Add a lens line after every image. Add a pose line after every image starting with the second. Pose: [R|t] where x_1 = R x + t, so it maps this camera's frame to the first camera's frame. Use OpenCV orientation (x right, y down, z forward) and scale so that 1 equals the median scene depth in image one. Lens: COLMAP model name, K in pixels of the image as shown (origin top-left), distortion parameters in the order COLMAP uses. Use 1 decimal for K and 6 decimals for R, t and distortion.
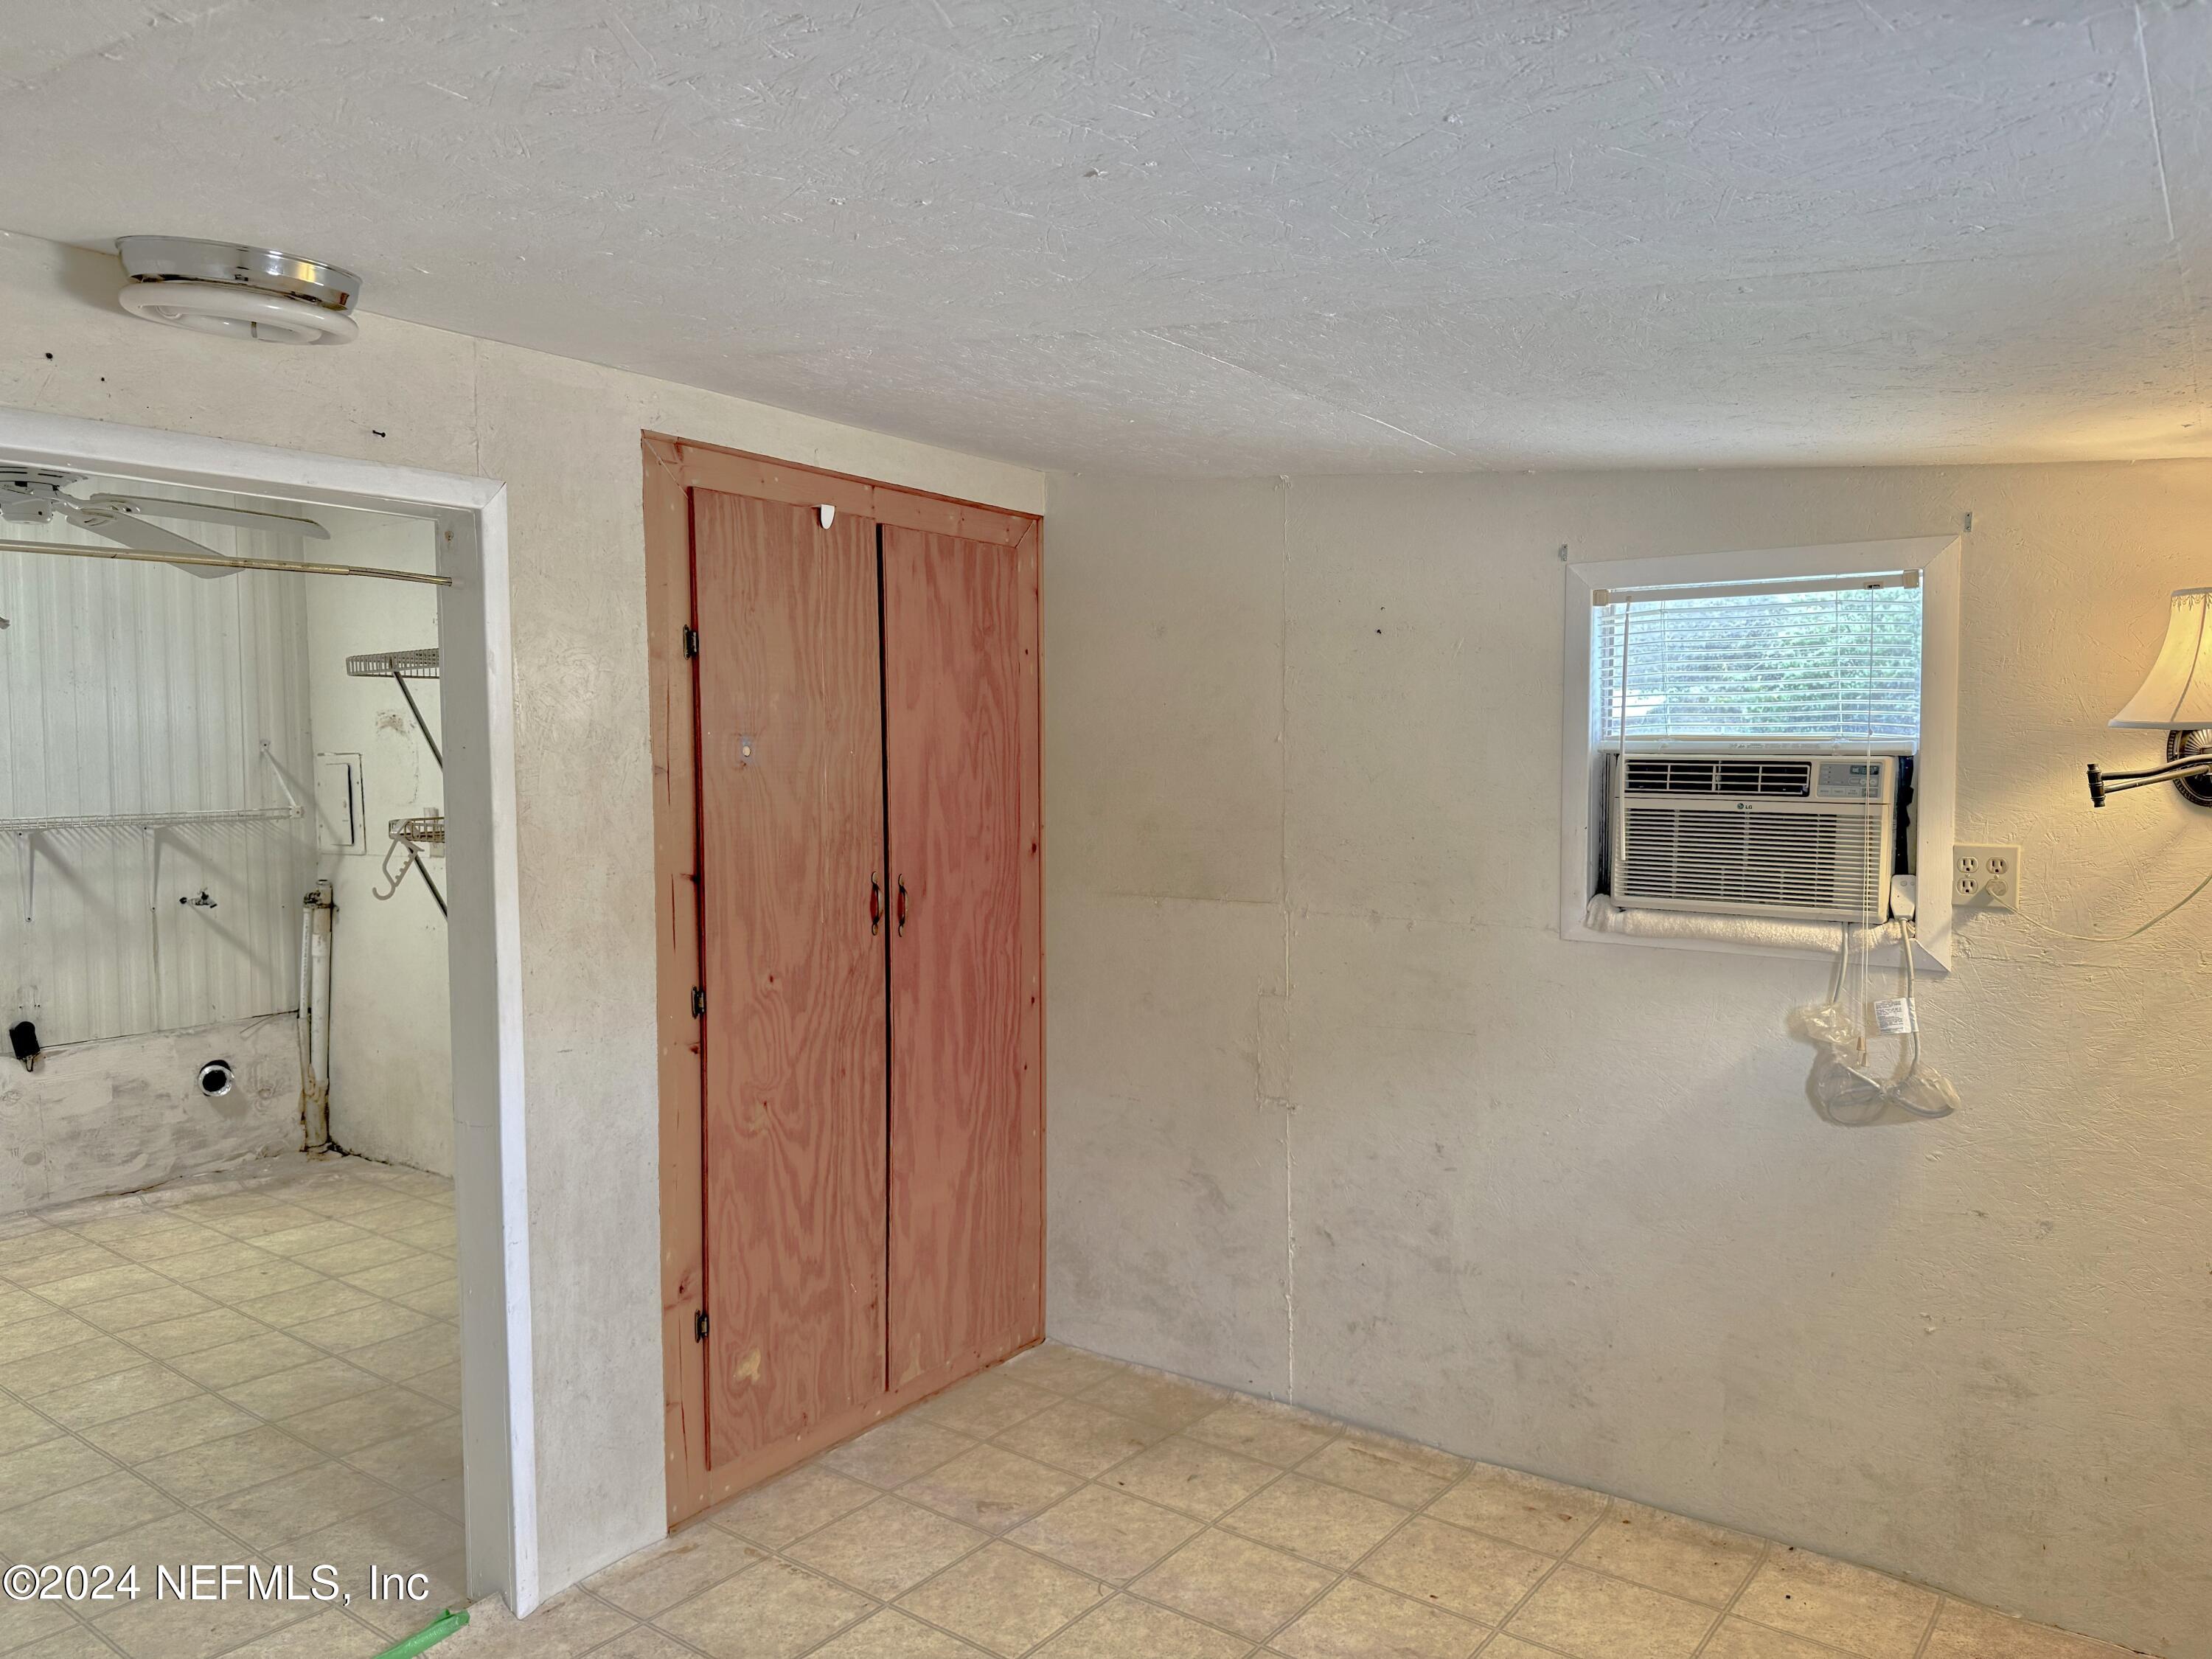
lens RADIAL K [[1540.2, 0, 1102.9], [0, 1540.2, 852.9], [0, 0, 1]] dist [0.014101, -0.034633]
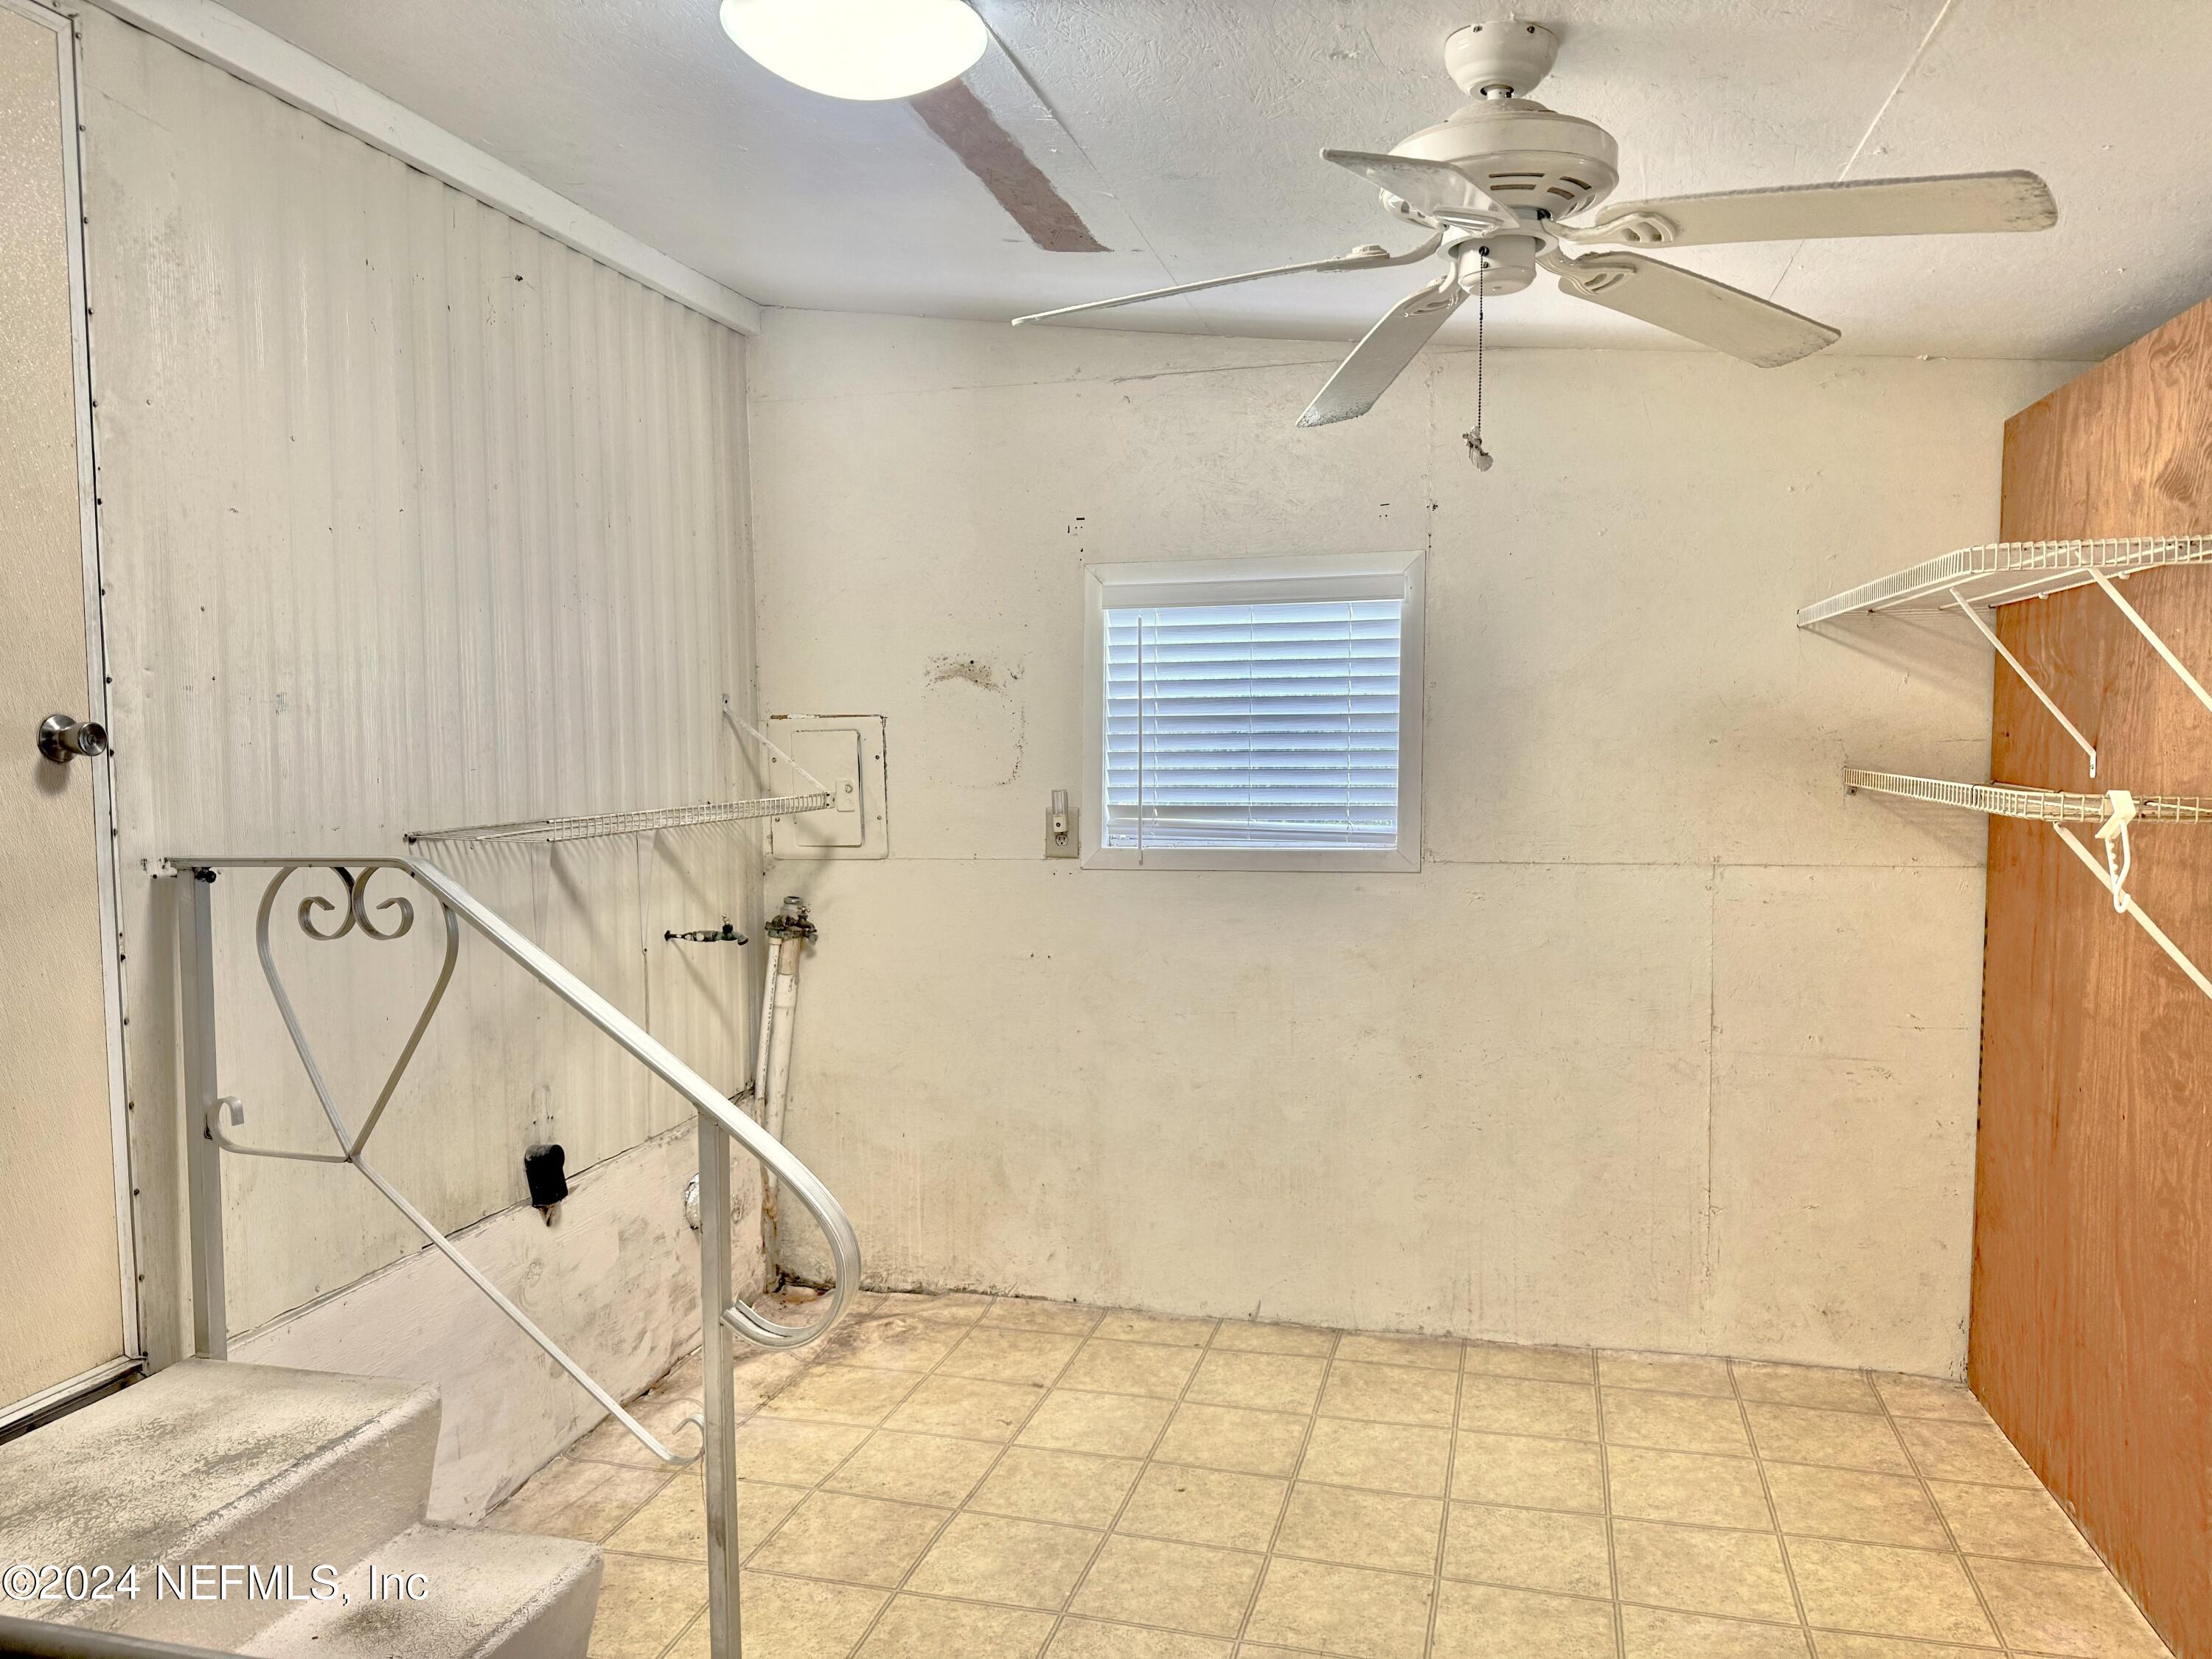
lens RADIAL K [[1540.2, 0, 1103.6], [0, 1540.2, 849.0], [0, 0, 1]] dist [0.014101, -0.034633]
pose [[0.933308, -0.028418, 0.357950, -0.665857], [0.026594, 0.999596, 0.010019, -0.007854], [-0.358090, 0.000169, 0.933687, 0.326490]]
